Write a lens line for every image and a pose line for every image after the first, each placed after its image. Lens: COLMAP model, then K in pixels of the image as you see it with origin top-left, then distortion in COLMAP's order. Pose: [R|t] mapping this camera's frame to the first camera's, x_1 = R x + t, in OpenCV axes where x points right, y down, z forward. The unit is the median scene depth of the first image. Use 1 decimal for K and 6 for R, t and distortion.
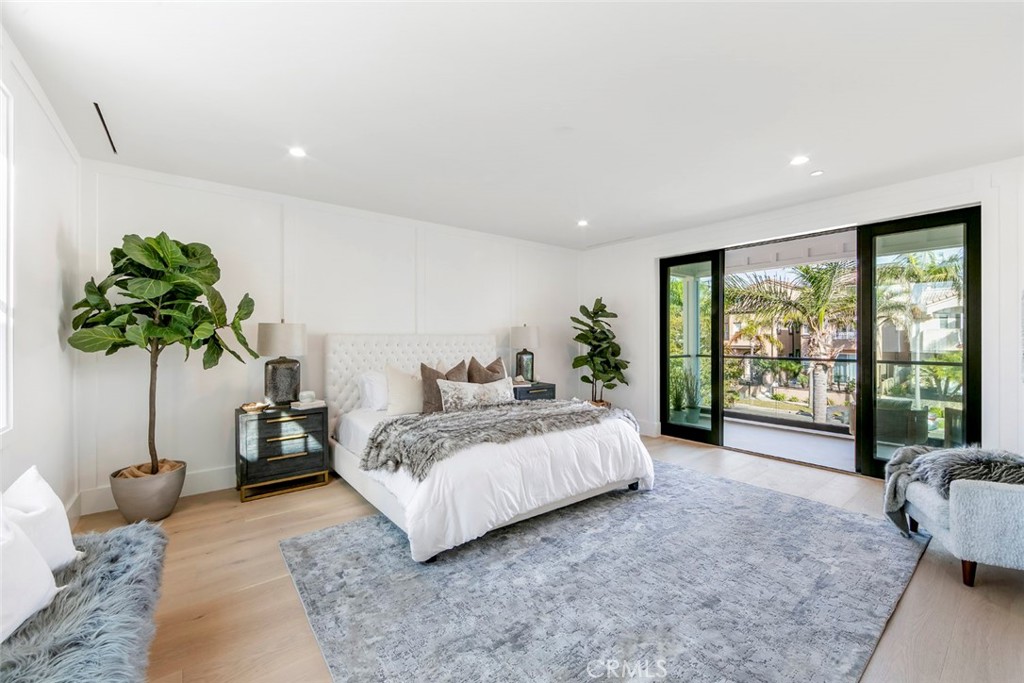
lens RADIAL K [[408.8, 0, 509.1], [0, 408.8, 340.8], [0, 0, 1]] dist [0.000946, 0.000061]
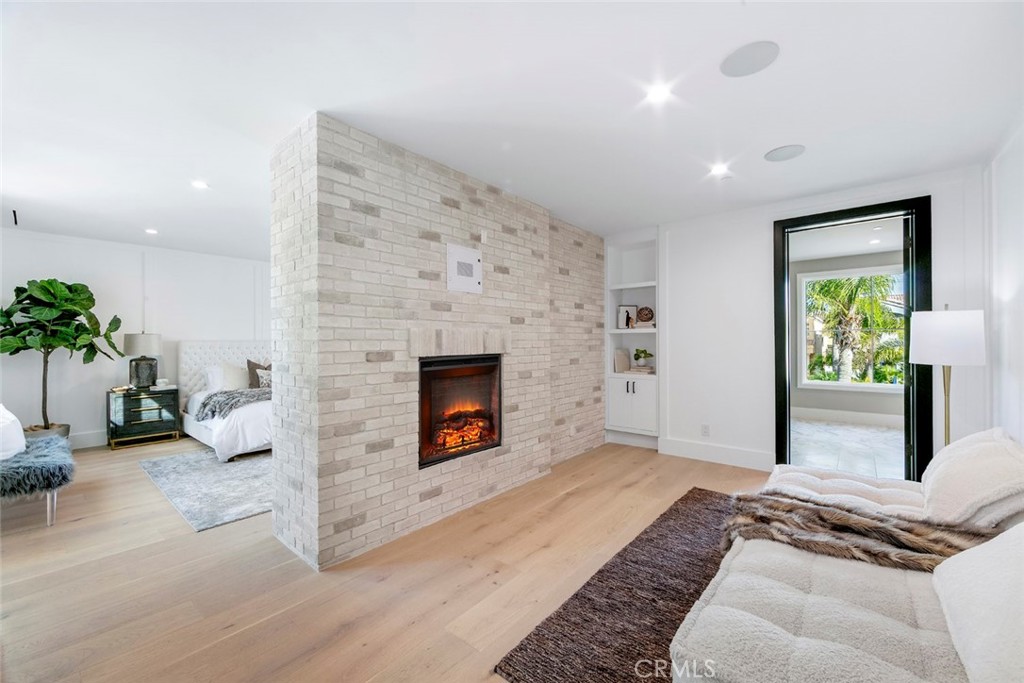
lens RADIAL K [[408.8, 0, 509.1], [0, 408.8, 340.8], [0, 0, 1]] dist [0.000946, 0.000061]
pose [[0.979953, -0.005513, 0.199155, 0.524644], [0.007306, 0.999939, -0.008269, 0.005749], [-0.199097, 0.009558, 0.979933, -0.837304]]
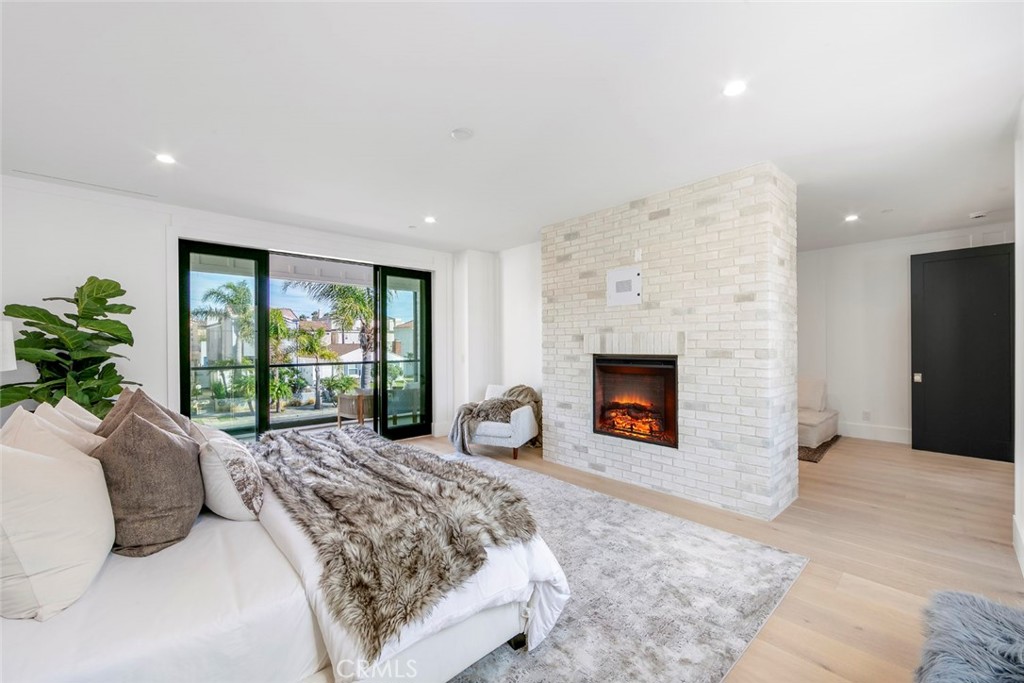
lens RADIAL K [[408.8, 0, 509.1], [0, 408.8, 340.8], [0, 0, 1]] dist [0.000946, 0.000061]
pose [[-0.074476, 0.010787, 0.997164, -0.683291], [0.016503, 0.999818, -0.009583, -0.000604], [-0.997086, 0.015742, -0.074641, 0.788449]]
